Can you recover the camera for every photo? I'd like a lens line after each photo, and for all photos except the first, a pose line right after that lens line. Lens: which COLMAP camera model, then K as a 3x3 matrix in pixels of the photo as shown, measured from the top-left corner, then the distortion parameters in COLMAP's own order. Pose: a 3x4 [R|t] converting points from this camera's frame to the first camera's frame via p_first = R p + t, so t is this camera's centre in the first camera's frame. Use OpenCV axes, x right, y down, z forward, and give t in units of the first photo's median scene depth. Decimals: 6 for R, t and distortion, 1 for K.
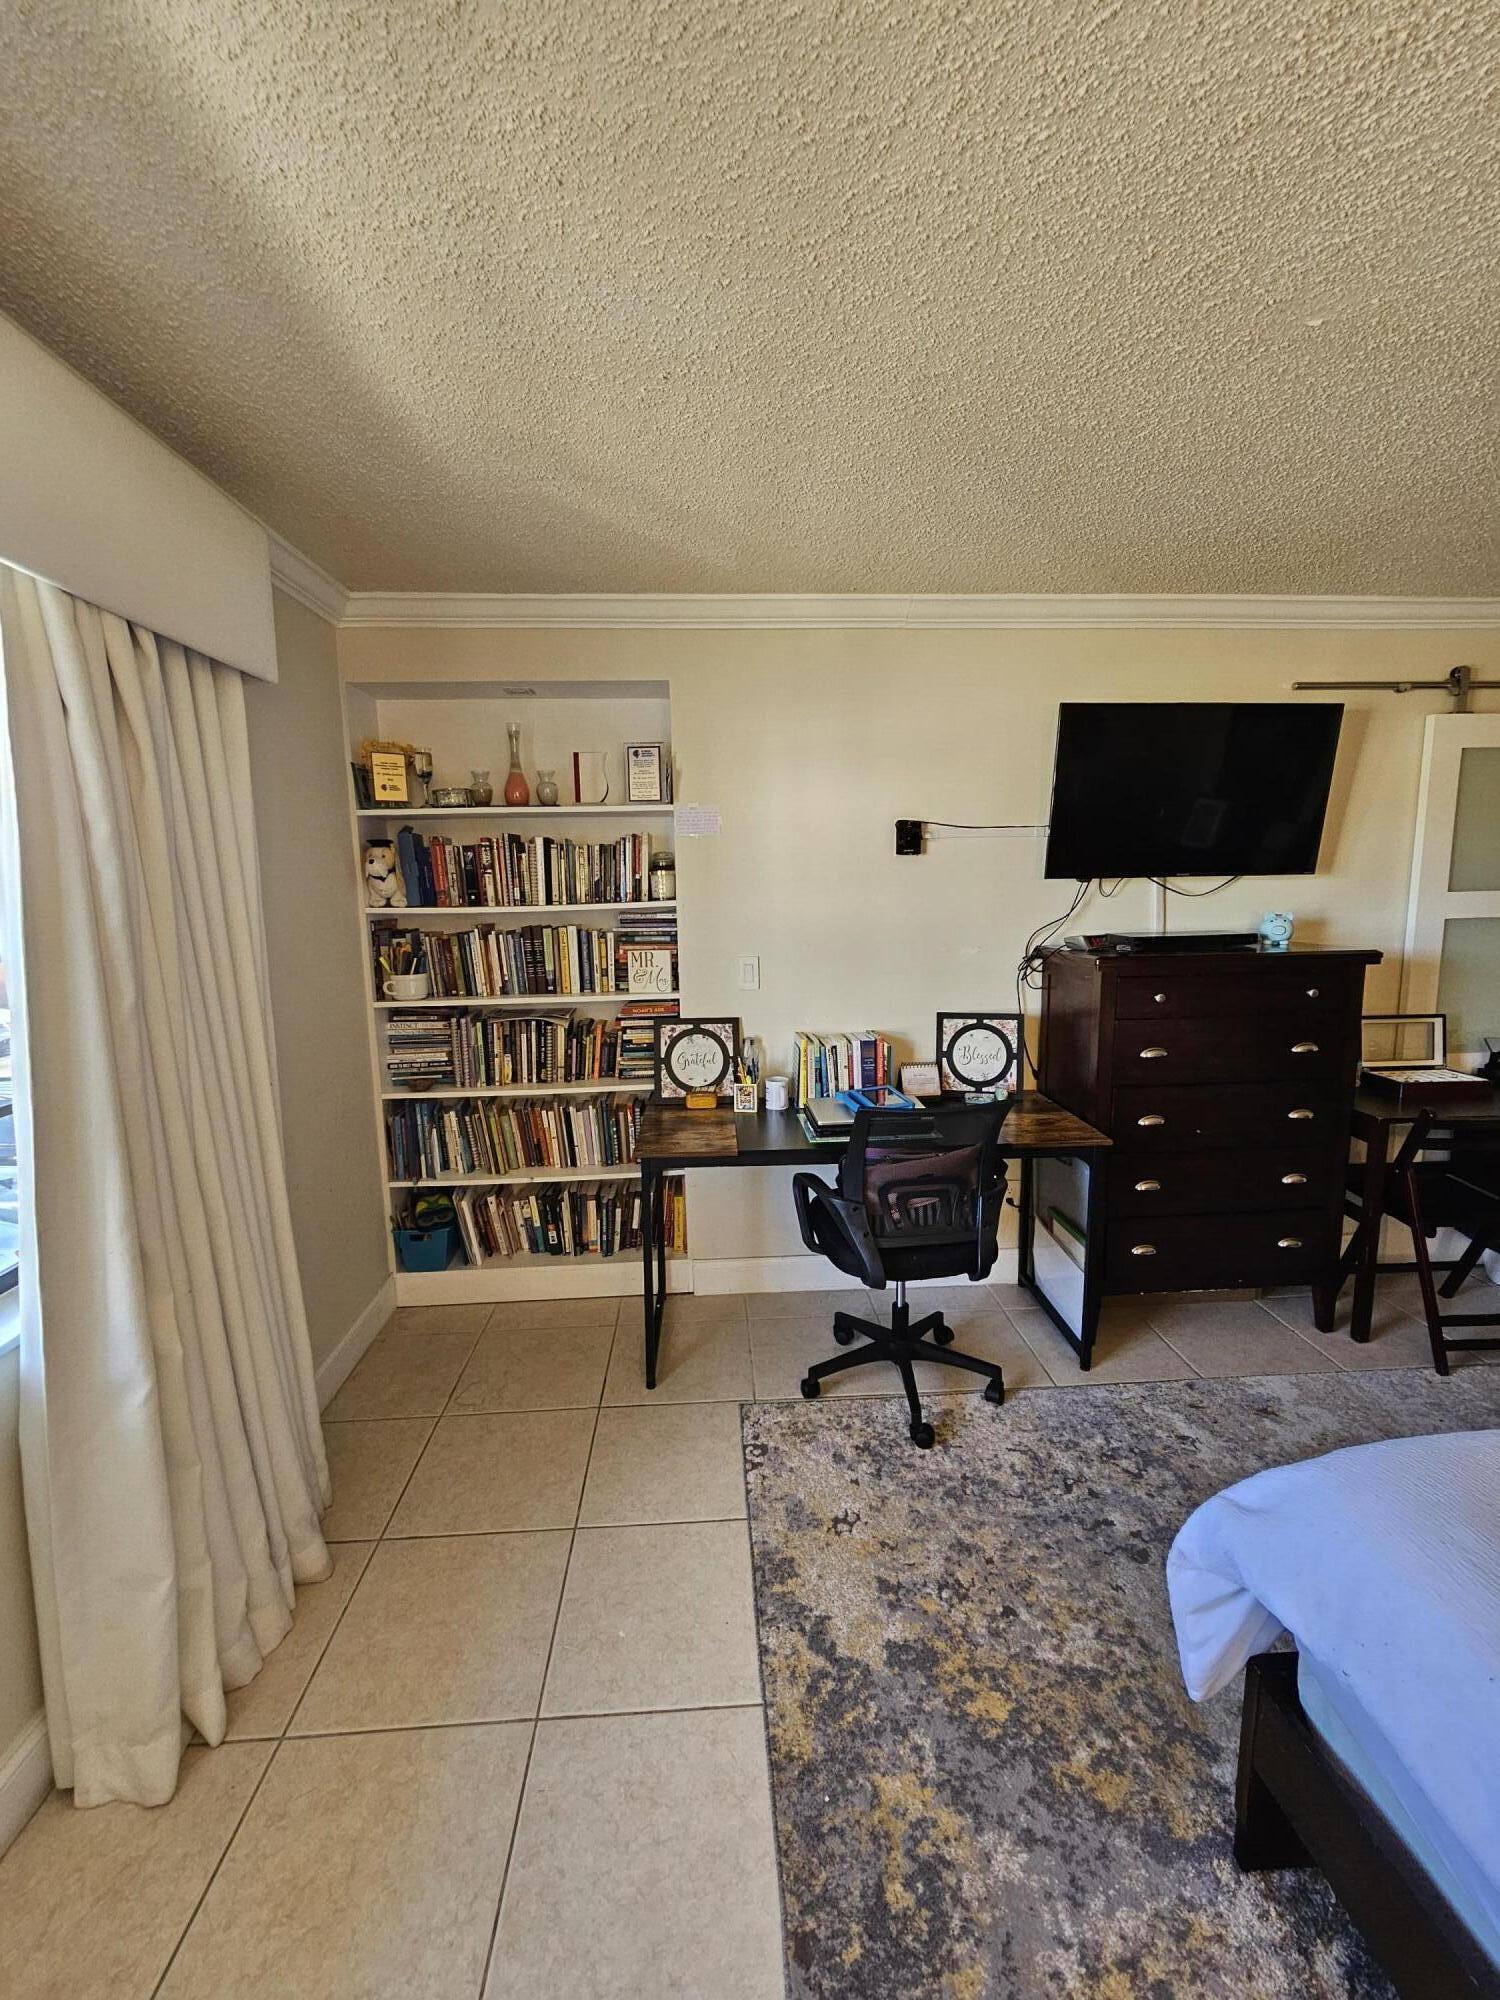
lens RADIAL K [[826.1, 0, 762.3], [0, 826.1, 1002.3], [0, 0, 1]] dist [-0.000581, 0.000898]
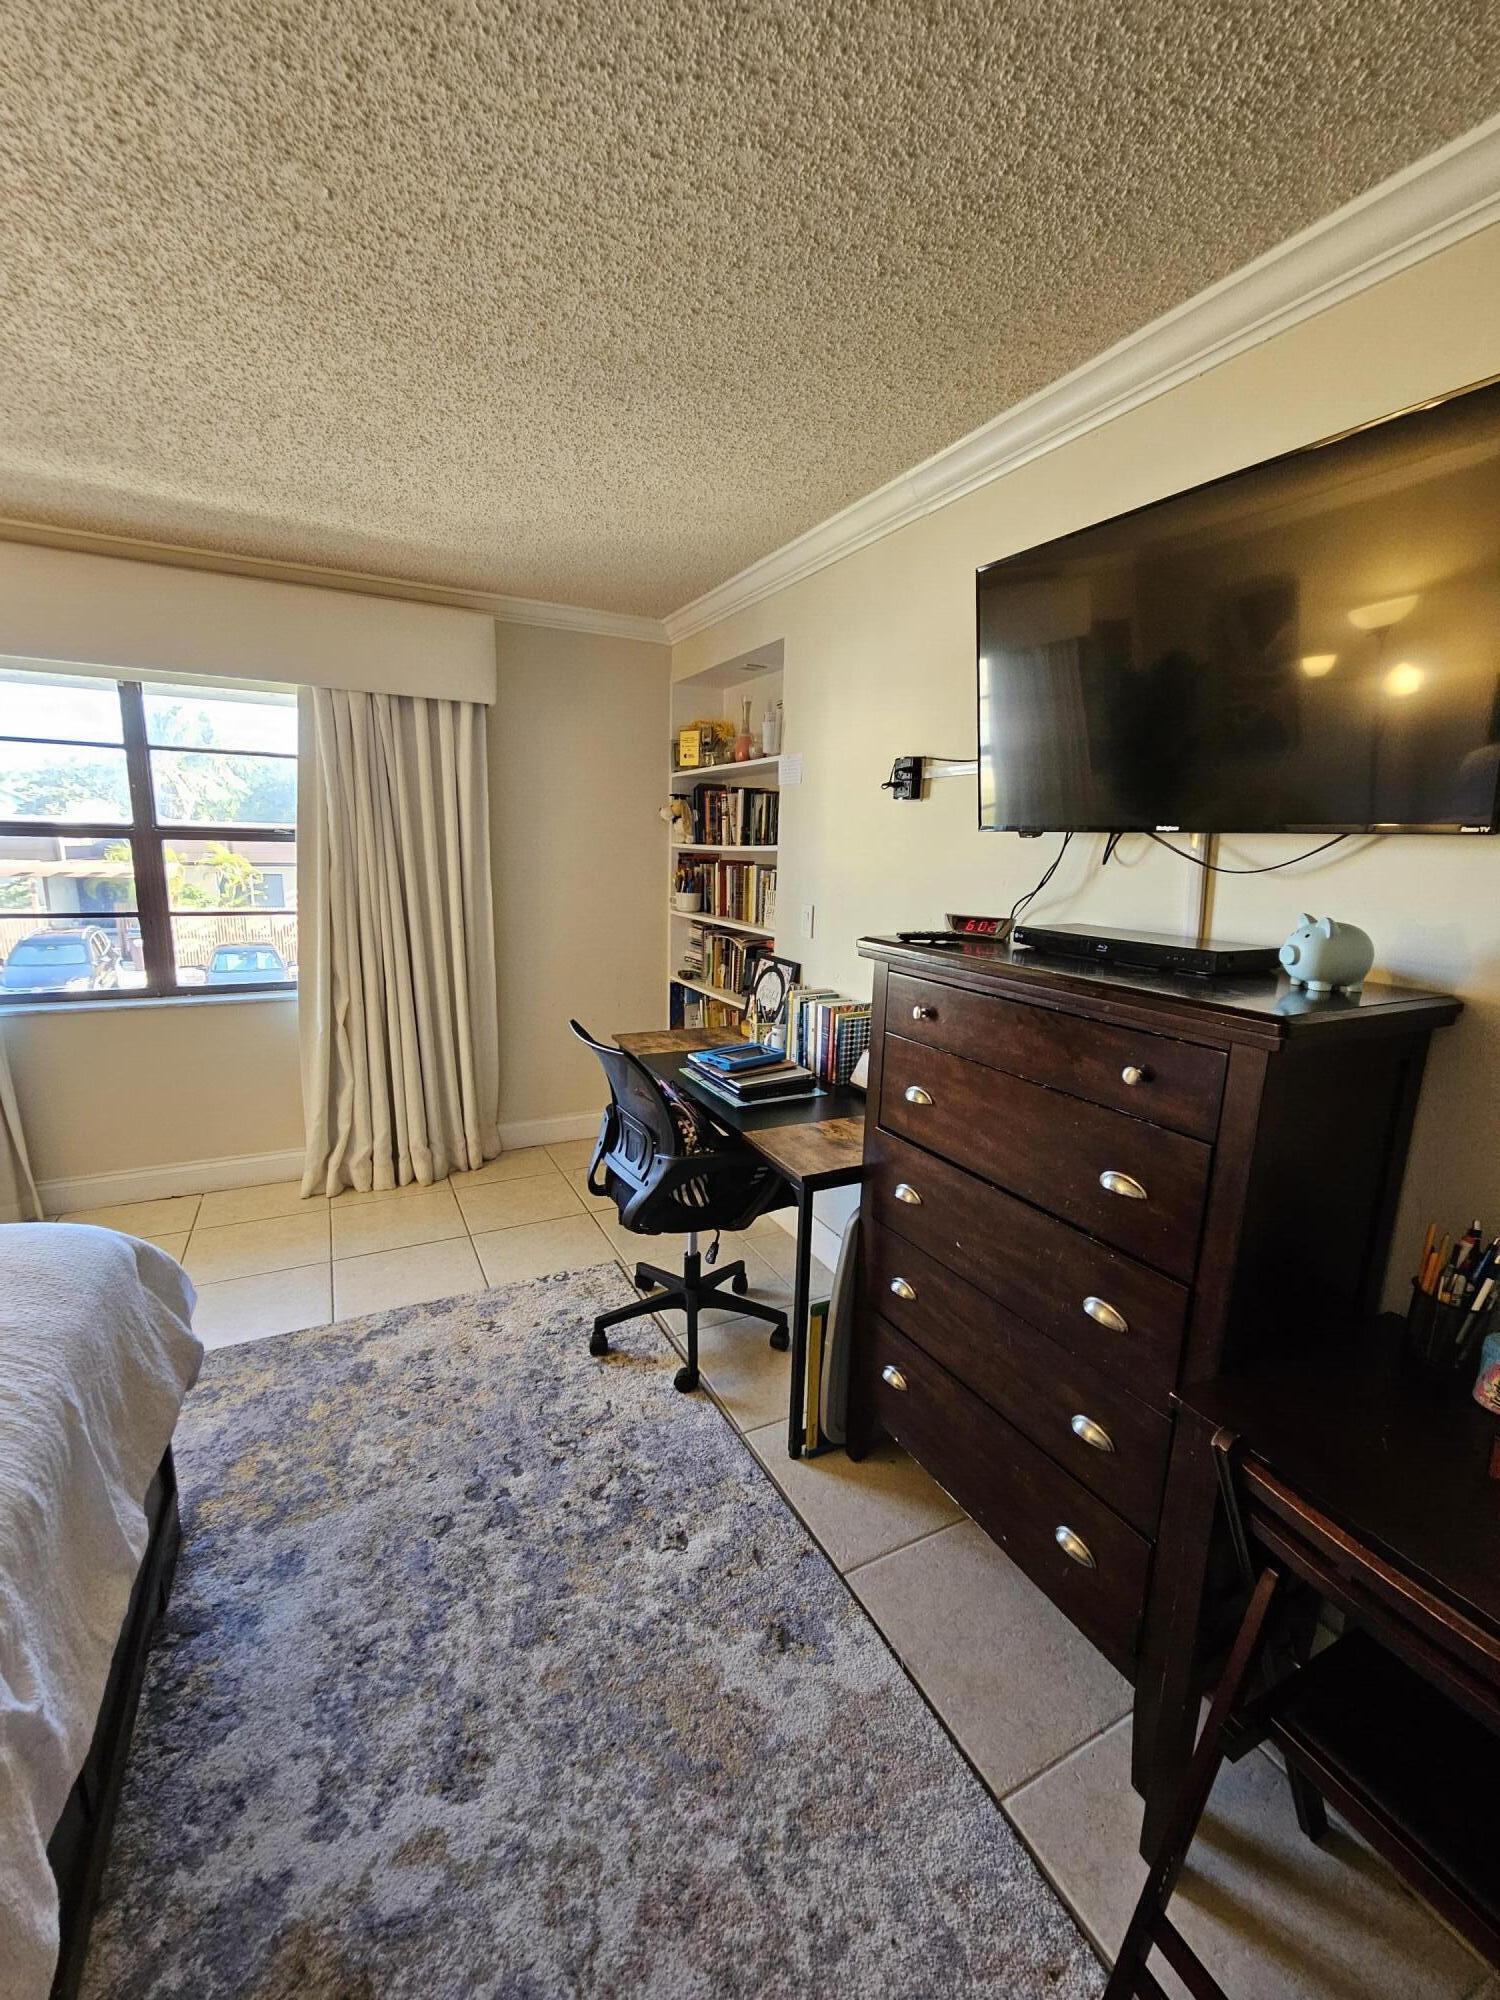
lens RADIAL K [[826.1, 0, 756.9], [0, 826.1, 1002.8], [0, 0, 1]] dist [-0.000581, 0.000898]
pose [[0.405049, 0.202605, -0.891564, 1.116625], [-0.162153, 0.975599, 0.148033, -0.098494], [0.899801, 0.084609, 0.428018, 0.670808]]
